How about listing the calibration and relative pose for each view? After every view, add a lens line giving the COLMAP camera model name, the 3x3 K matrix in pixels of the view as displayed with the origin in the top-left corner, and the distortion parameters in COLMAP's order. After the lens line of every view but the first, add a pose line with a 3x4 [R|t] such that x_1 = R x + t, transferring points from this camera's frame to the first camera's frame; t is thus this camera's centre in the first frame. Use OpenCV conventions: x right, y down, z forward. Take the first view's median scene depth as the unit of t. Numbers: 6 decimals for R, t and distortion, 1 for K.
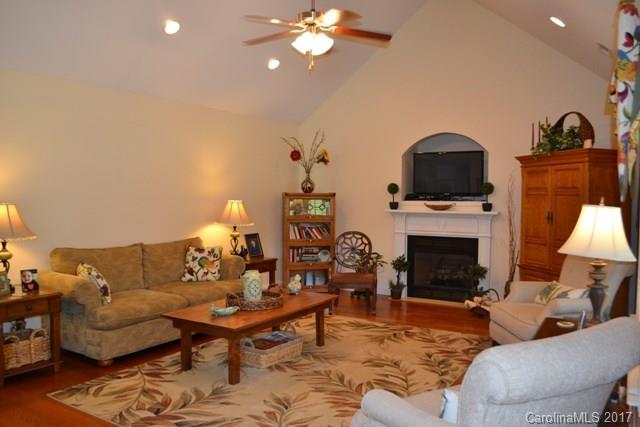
lens RADIAL K [[503.6, 0, 321.6], [0, 503.6, 214.7], [0, 0, 1]] dist [-0.071546, -0.001712]
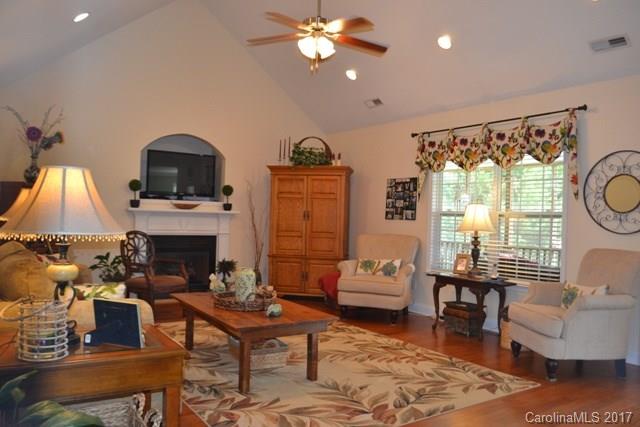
lens RADIAL K [[503.6, 0, 321.7], [0, 503.6, 212.8], [0, 0, 1]] dist [-0.071546, -0.001712]
pose [[0.427454, 0.013123, 0.903942, -0.660714], [0.005605, 0.999837, -0.017166, 0.020611], [-0.904020, 0.012405, 0.427311, 0.358303]]
